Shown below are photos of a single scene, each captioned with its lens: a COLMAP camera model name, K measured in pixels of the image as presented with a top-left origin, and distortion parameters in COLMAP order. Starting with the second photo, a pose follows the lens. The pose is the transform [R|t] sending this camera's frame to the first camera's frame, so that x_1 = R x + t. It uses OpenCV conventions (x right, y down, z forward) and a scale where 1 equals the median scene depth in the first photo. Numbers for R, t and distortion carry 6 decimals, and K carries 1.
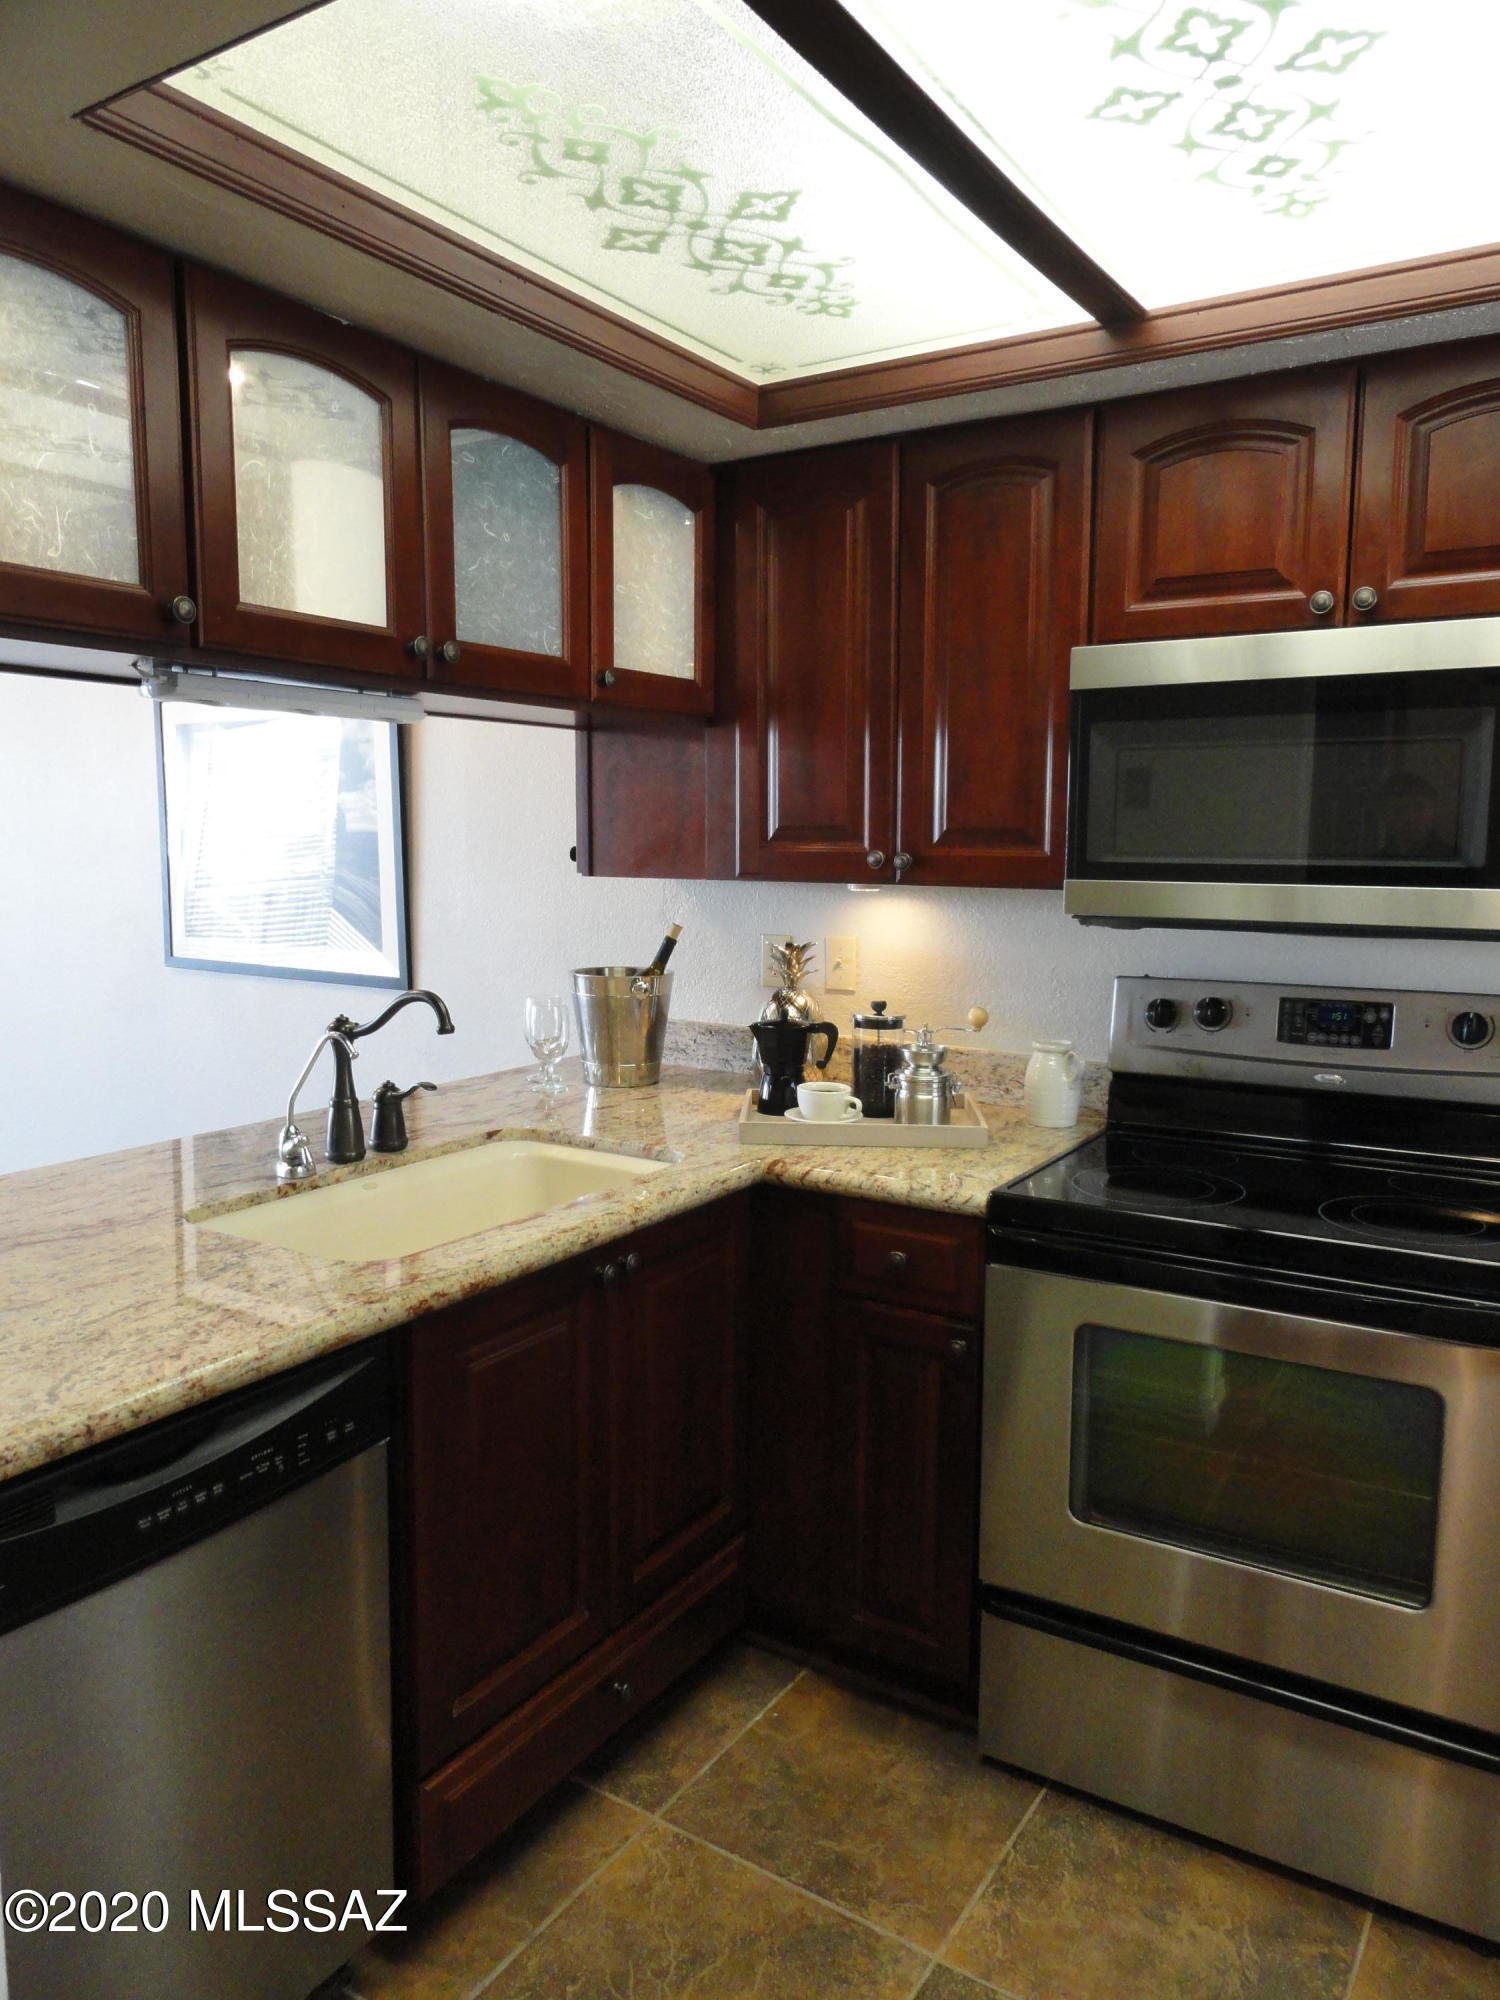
lens RADIAL K [[1396.5, 0, 751.7], [0, 1396.5, 1003.5], [0, 0, 1]] dist [-0.004616, 0.006270]
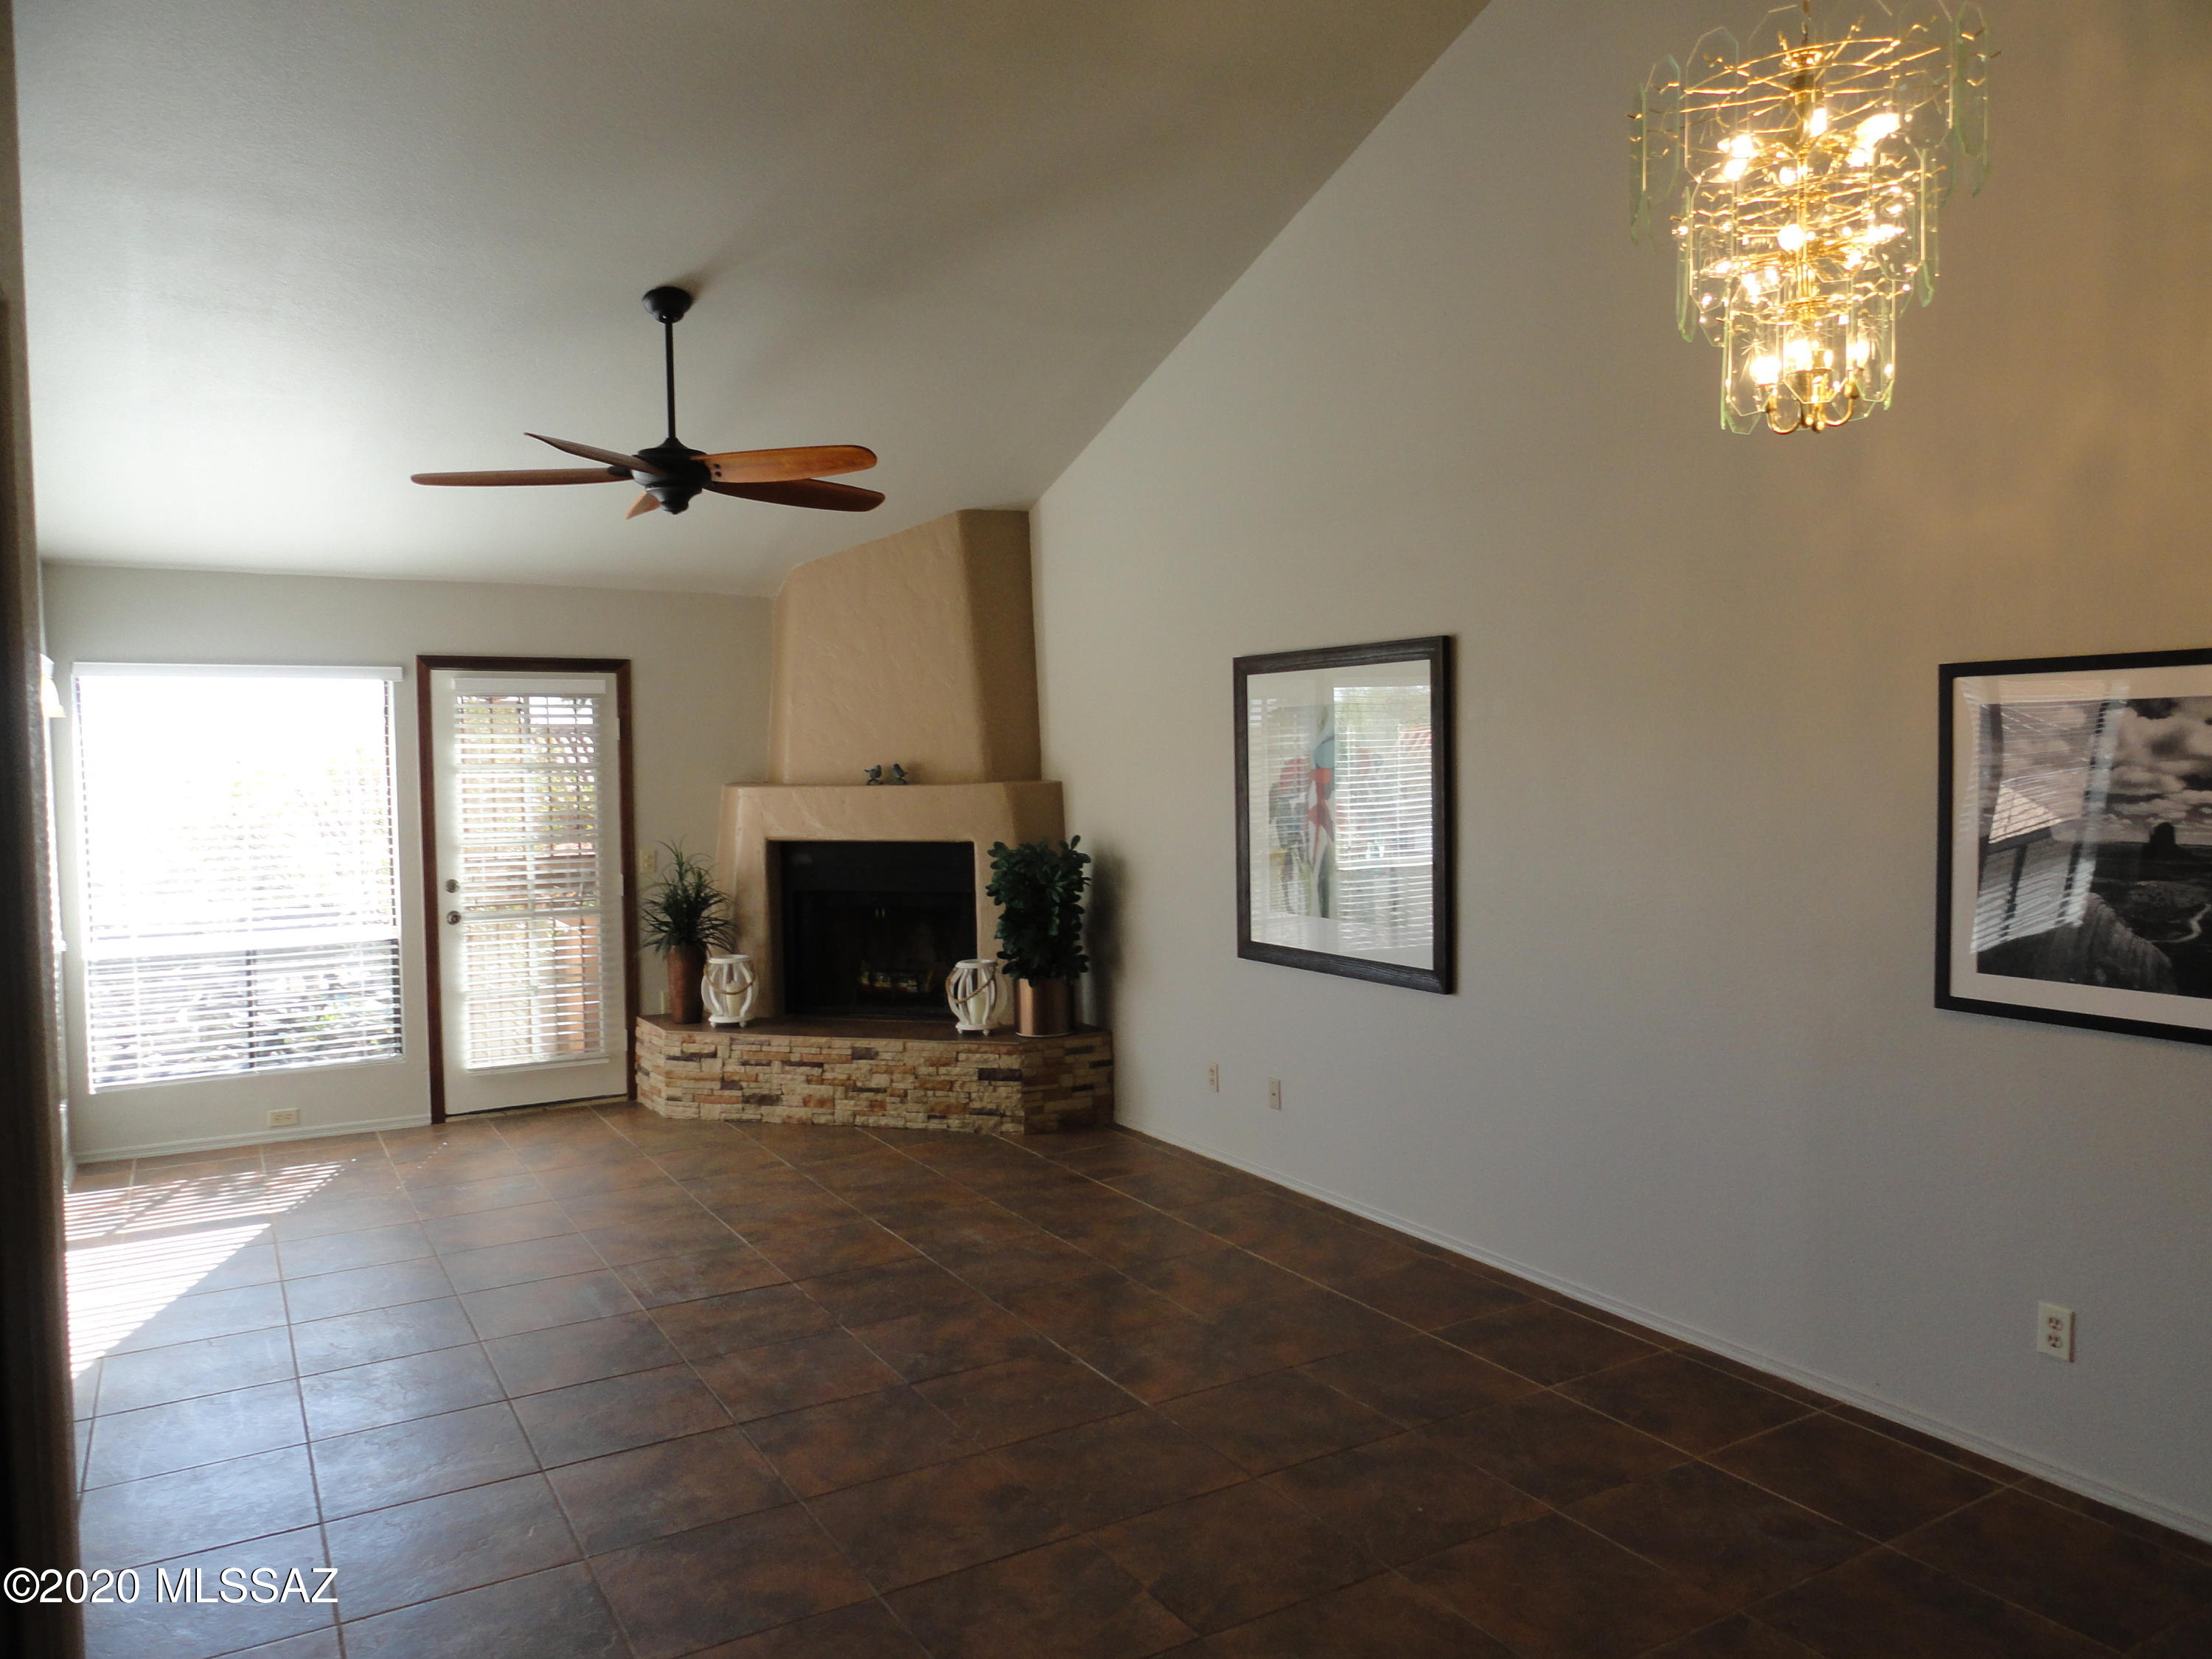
lens RADIAL K [[1544.6, 0, 1108.6], [0, 1544.6, 838.5], [0, 0, 1]] dist [-0.004616, 0.006270]
pose [[0.893815, -0.002865, -0.448428, -0.821220], [-0.028953, 0.997524, -0.064083, -0.098293], [0.447501, 0.070262, 0.891519, 0.023833]]
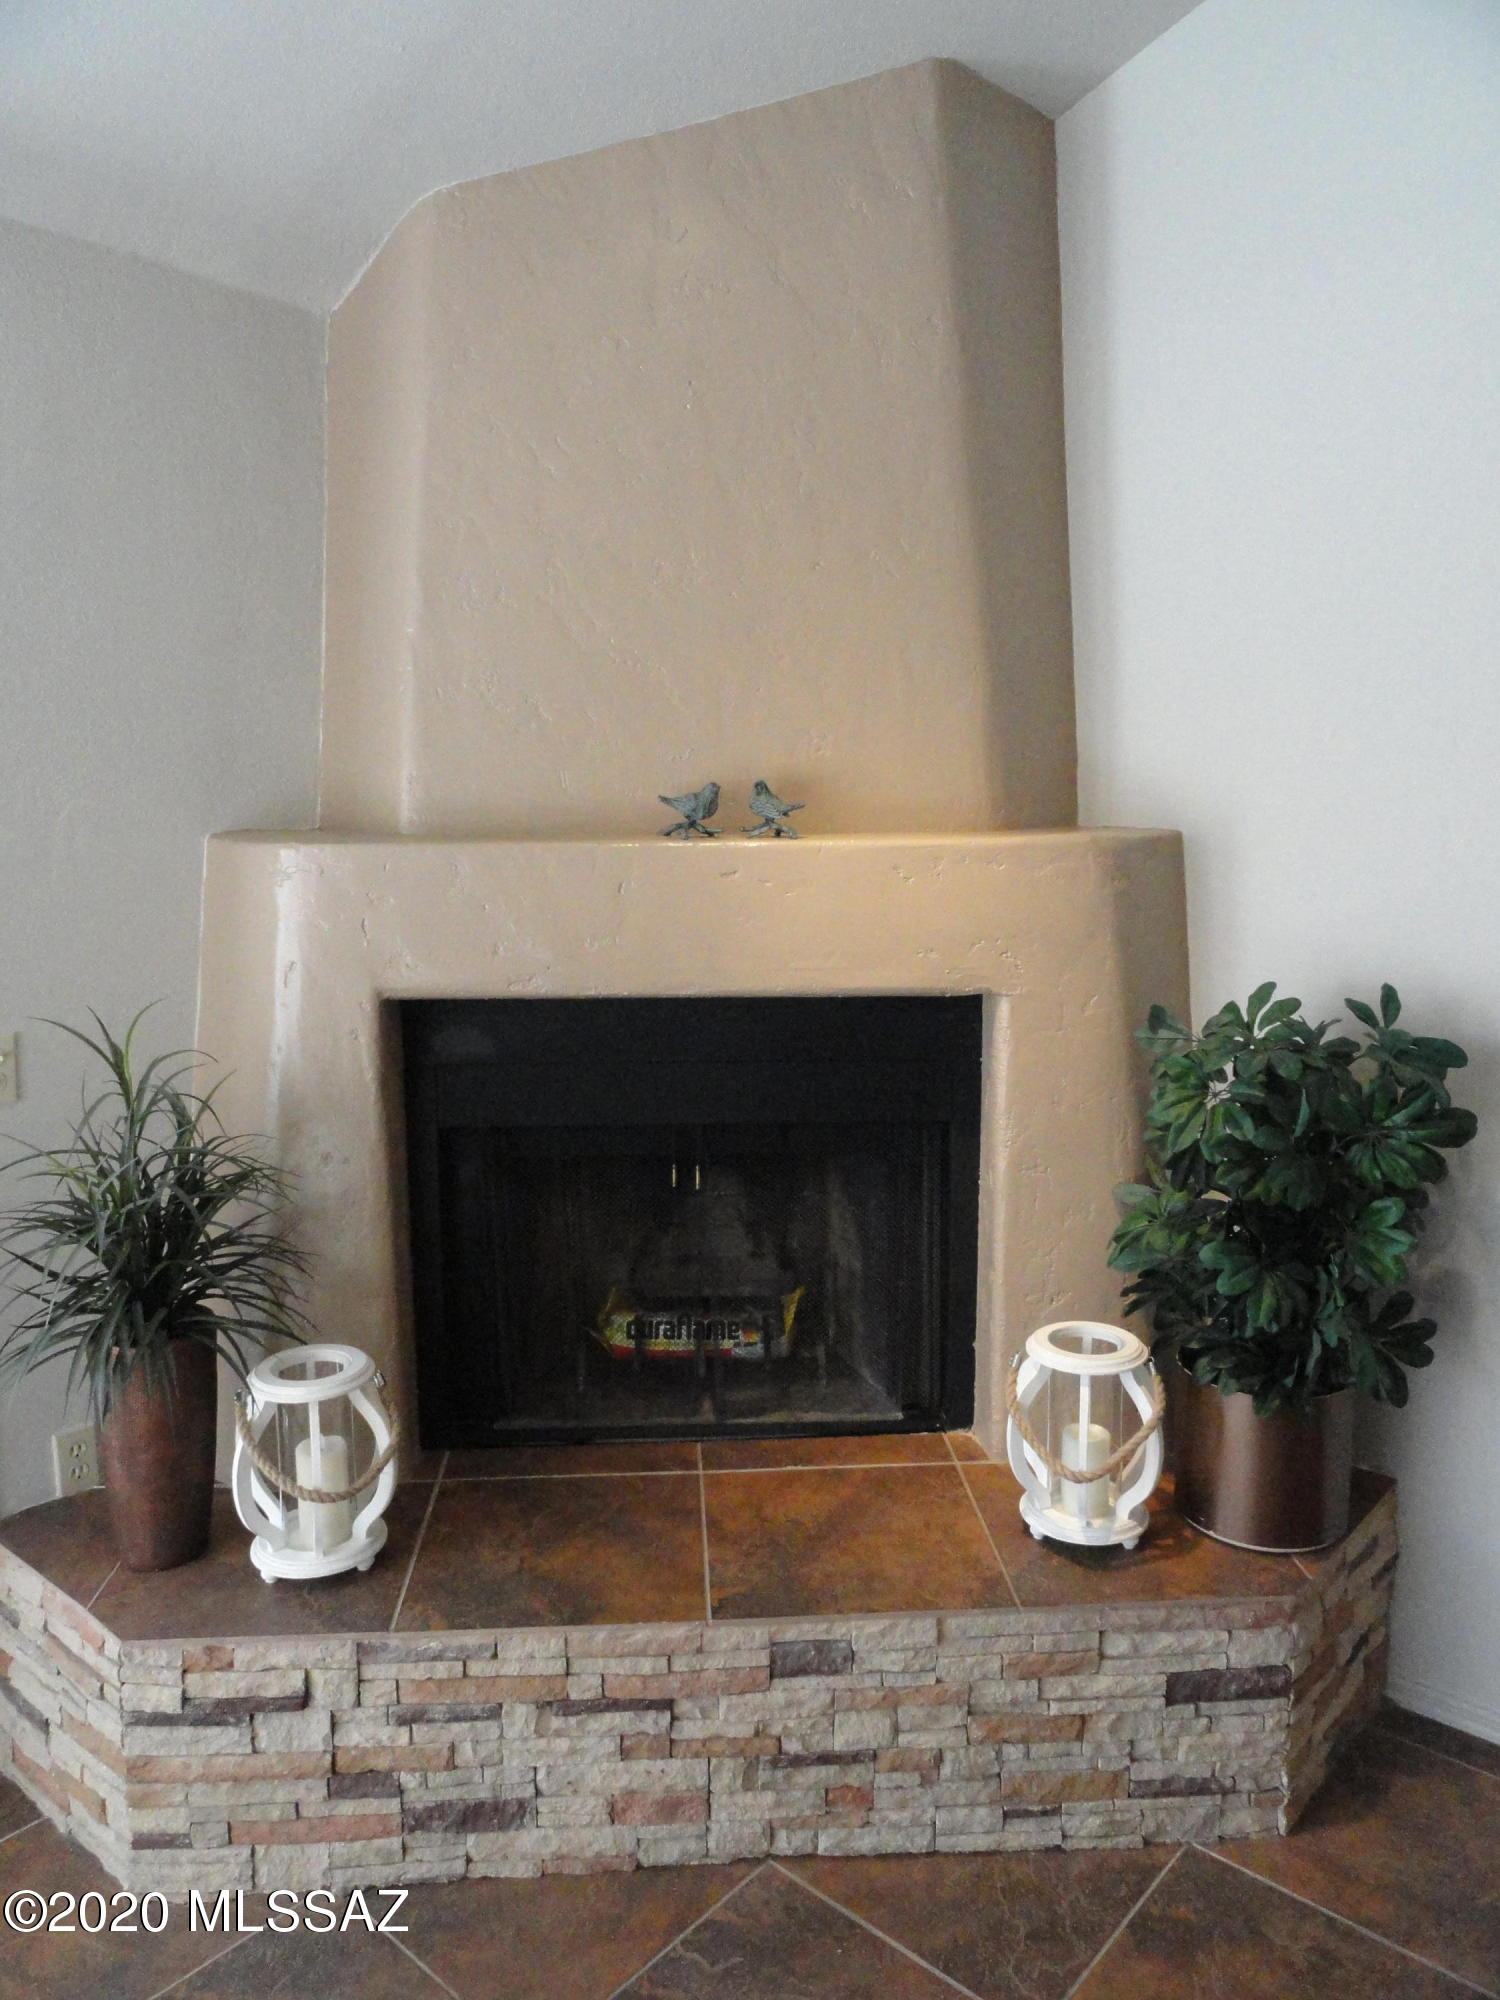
lens RADIAL K [[1396.5, 0, 745.4], [0, 1396.5, 989.1], [0, 0, 1]] dist [-0.004616, 0.006270]
pose [[0.987784, 0.002599, -0.155805, -2.519269], [0.000407, 0.999814, 0.019263, -0.311190], [0.155826, -0.019091, 0.987600, 1.654772]]
